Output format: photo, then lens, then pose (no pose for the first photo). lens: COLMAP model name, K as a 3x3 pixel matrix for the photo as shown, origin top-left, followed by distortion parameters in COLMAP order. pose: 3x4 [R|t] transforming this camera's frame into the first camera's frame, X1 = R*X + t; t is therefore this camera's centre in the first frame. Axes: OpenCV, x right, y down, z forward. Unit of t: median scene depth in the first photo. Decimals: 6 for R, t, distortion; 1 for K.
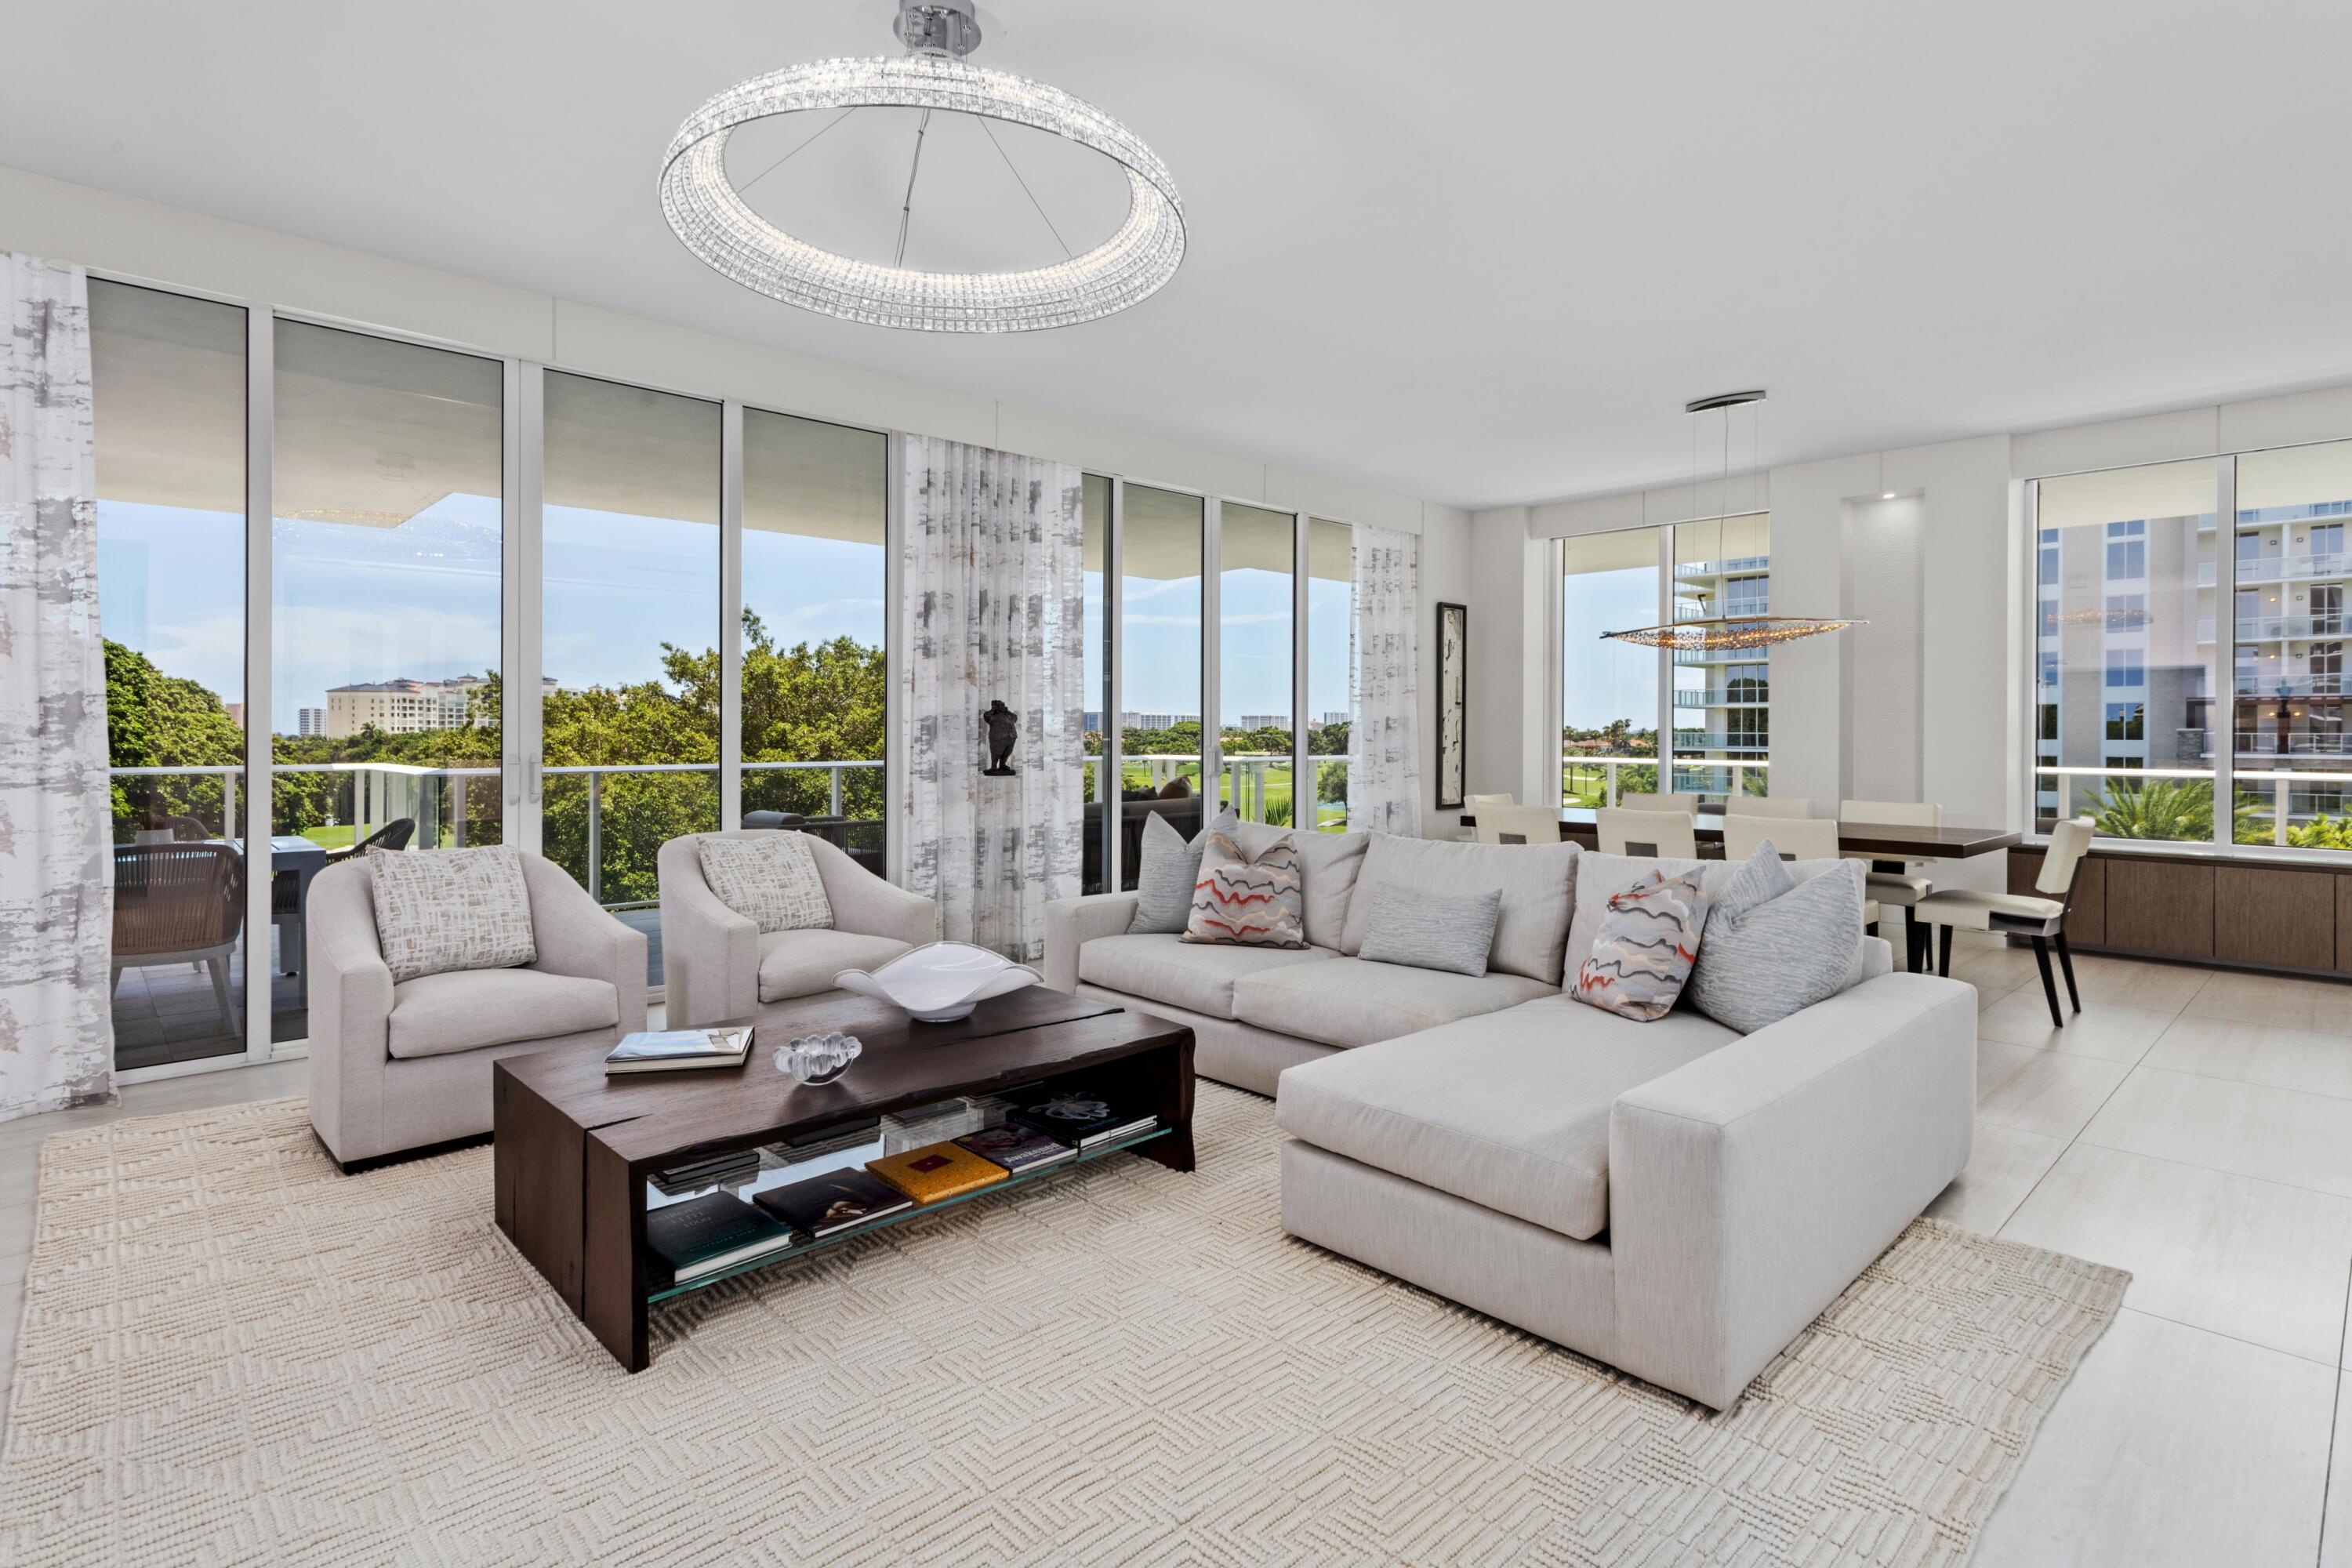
lens RADIAL K [[1177.0, 0, 1158.0], [0, 1177.0, 732.1], [0, 0, 1]] dist [0.000977, 0.000893]
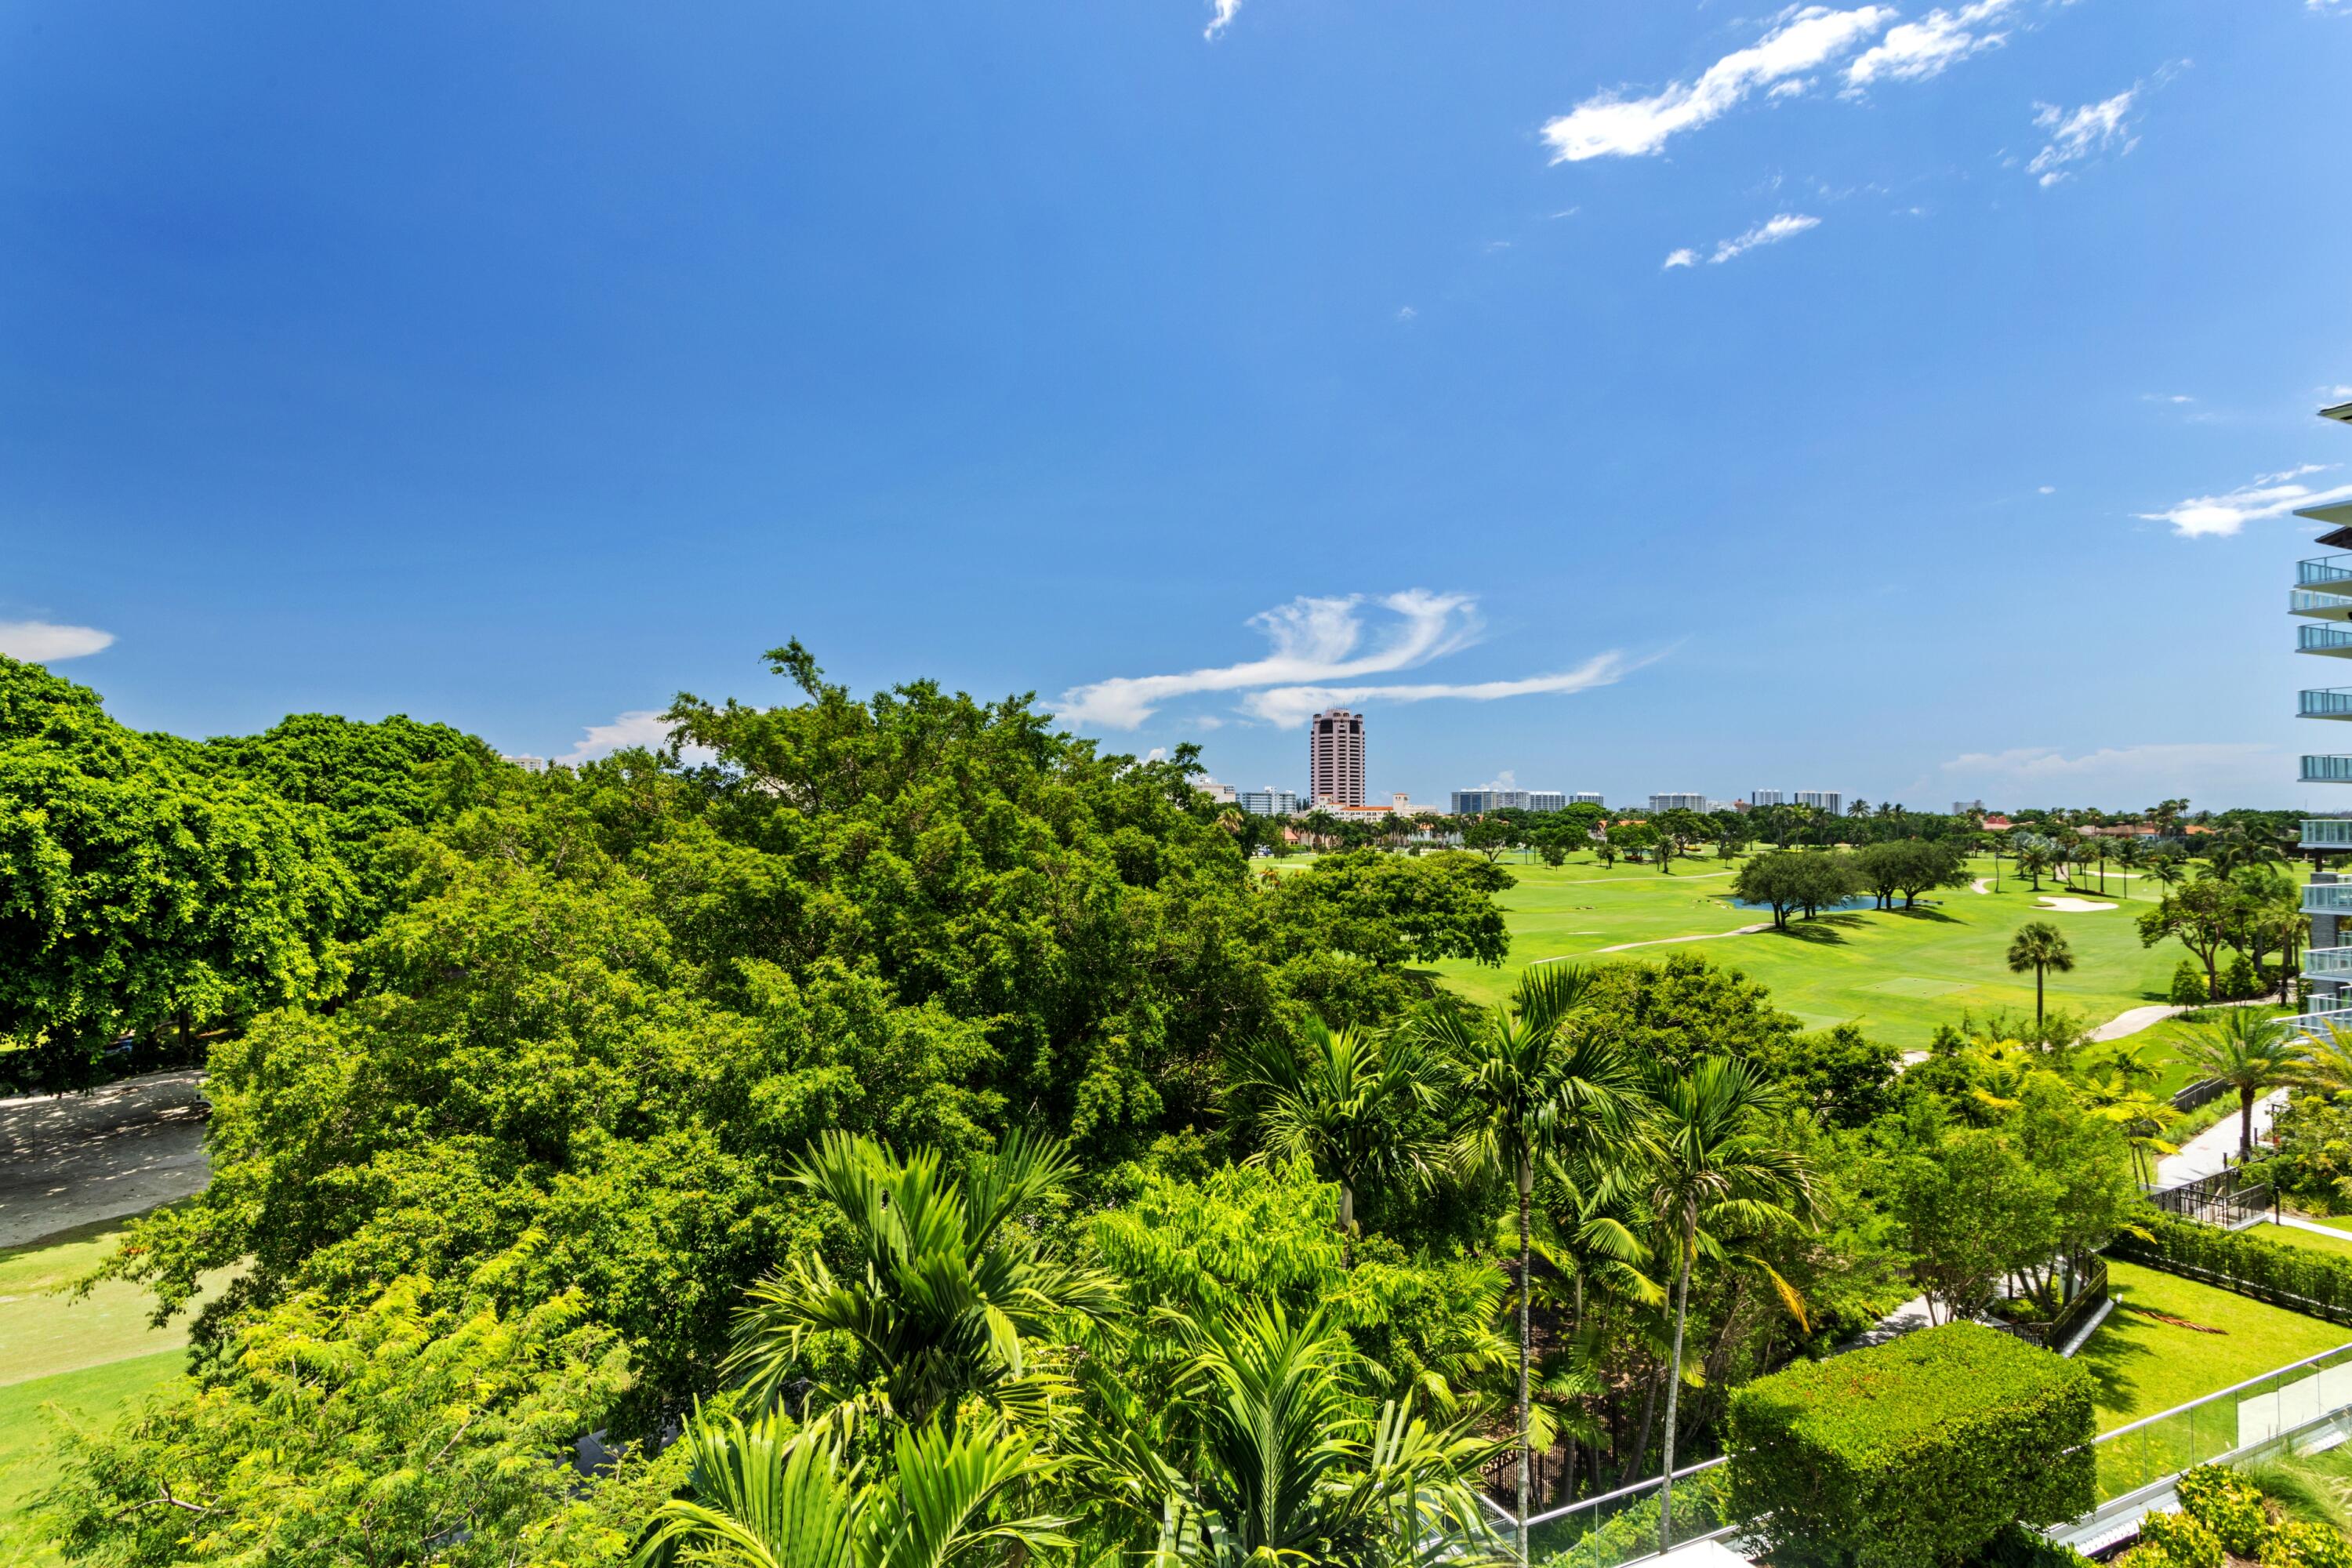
lens RADIAL K [[1235.6, 0, 1163.2], [0, 1235.6, 781.3], [0, 0, 1]] dist [0.000942, 0.001355]
pose [[0.953815, -0.005718, -0.300340, 0.450118], [-0.002048, 0.999672, -0.025537, -0.026885], [0.300388, 0.024973, 0.953490, 2.000080]]
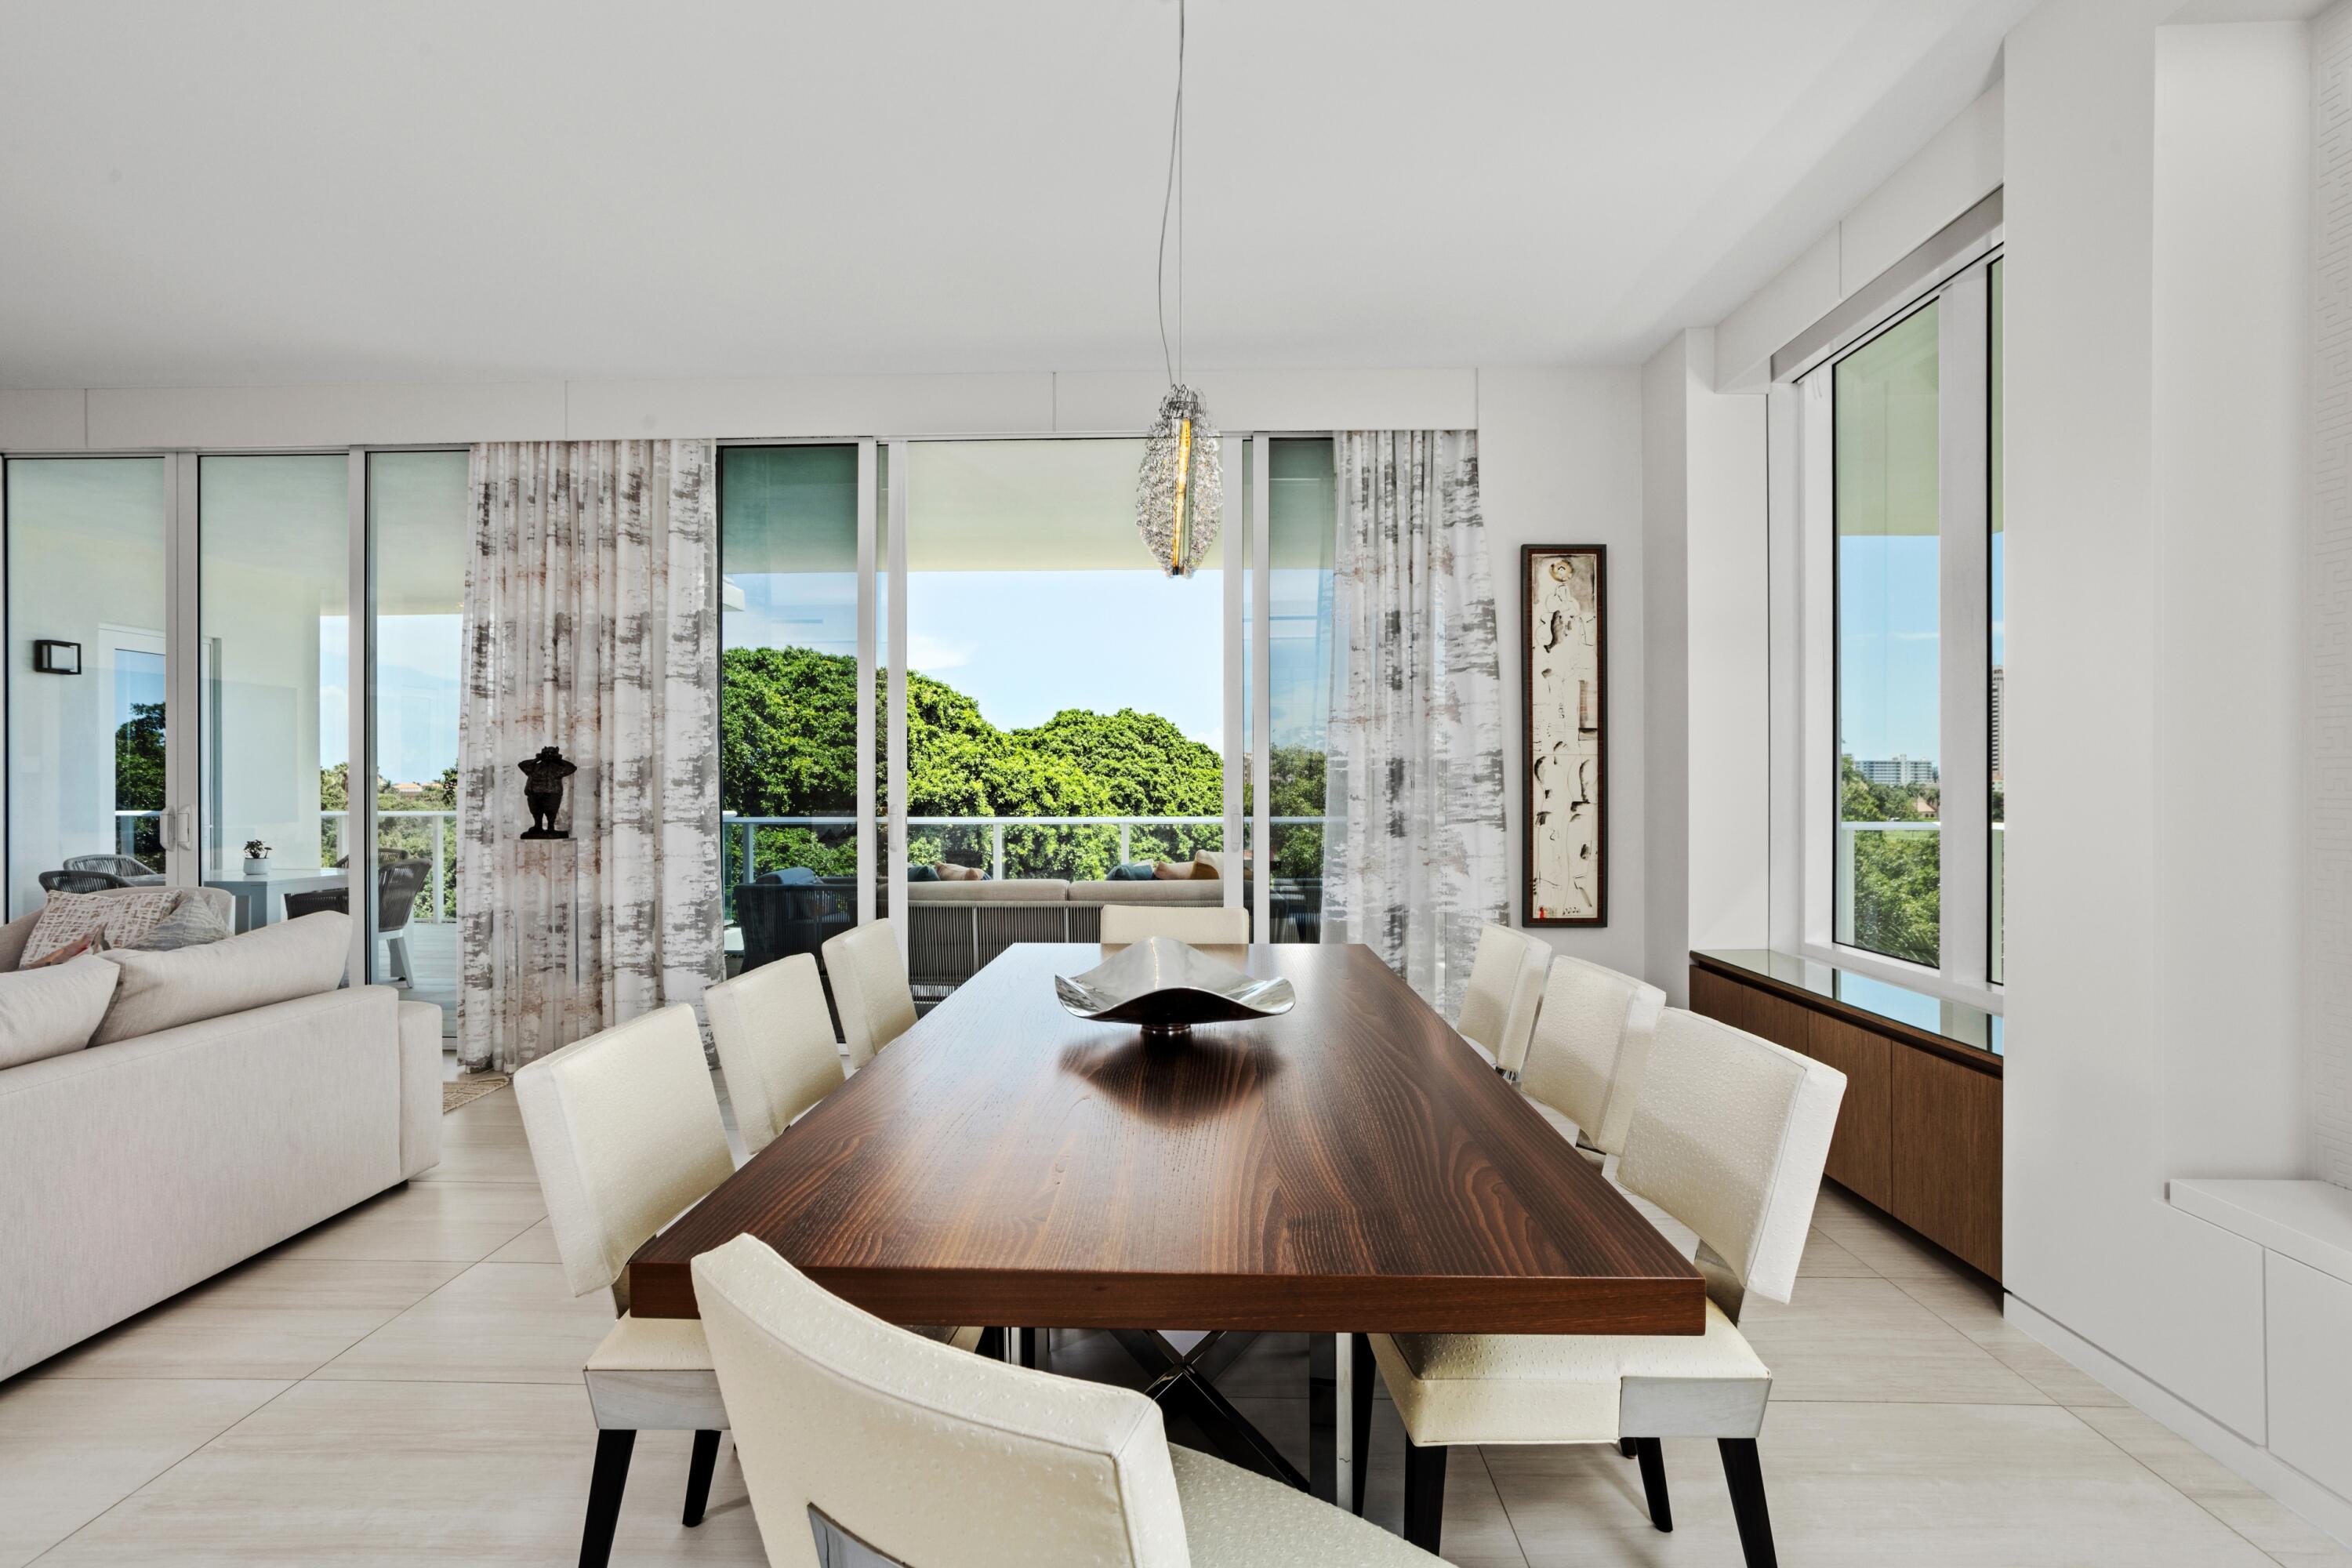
lens RADIAL K [[1185.3, 0, 1155.1], [0, 1185.3, 780.3], [0, 0, 1]] dist [-0.043008, 0.000510]
pose [[0.706785, -0.002525, -0.707423, 0.702866], [0.000526, 0.999995, -0.003044, -0.000571], [0.707428, 0.001779, 0.706783, 0.690284]]
